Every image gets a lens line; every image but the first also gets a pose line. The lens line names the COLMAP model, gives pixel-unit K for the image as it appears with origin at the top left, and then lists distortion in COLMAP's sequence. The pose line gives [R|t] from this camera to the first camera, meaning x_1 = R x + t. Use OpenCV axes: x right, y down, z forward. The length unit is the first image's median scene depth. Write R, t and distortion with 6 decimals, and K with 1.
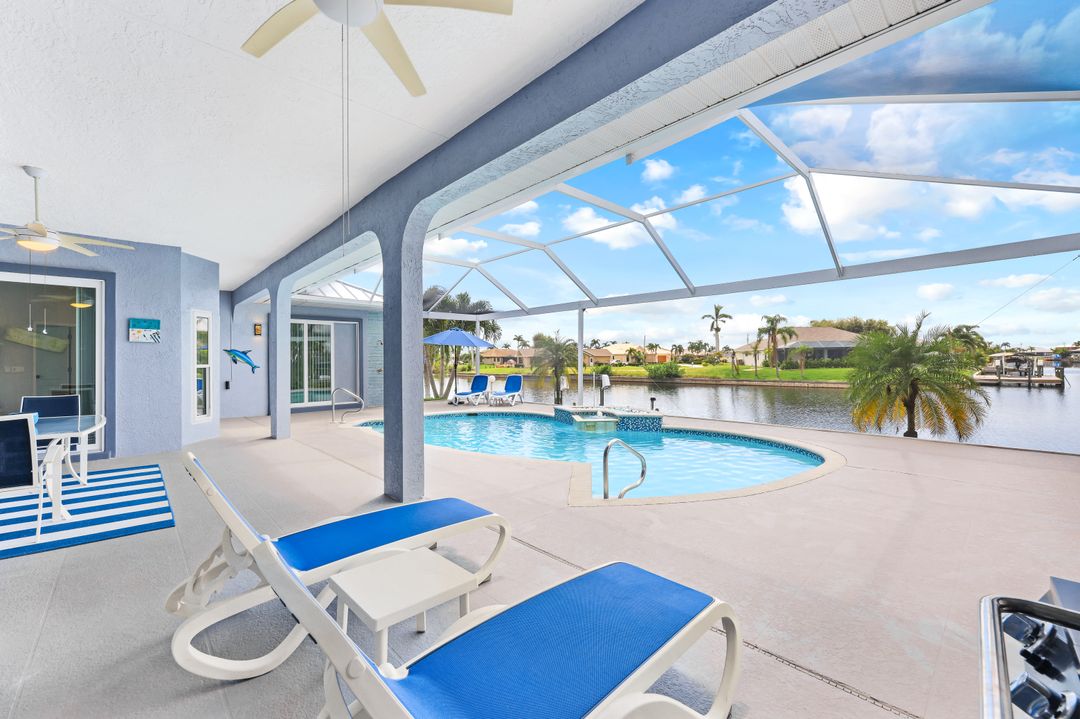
lens RADIAL K [[434.1, 0, 536.6], [0, 434.1, 357.1], [0, 0, 1]] dist [0.000244, -0.001407]
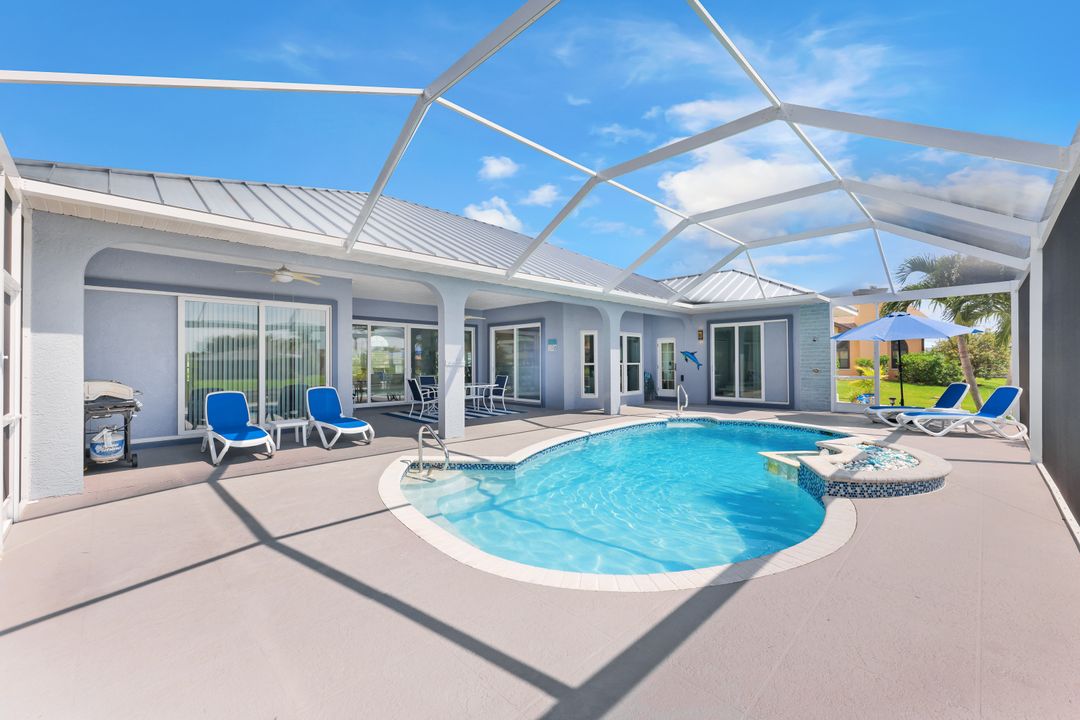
lens RADIAL K [[434.1, 0, 546.3], [0, 434.1, 359.8], [0, 0, 1]] dist [0.000244, -0.001407]
pose [[0.049719, 0.004545, -0.998753, 0.126811], [0.013210, 0.999899, 0.005208, -0.000900], [0.998676, -0.013453, 0.049654, 0.108482]]
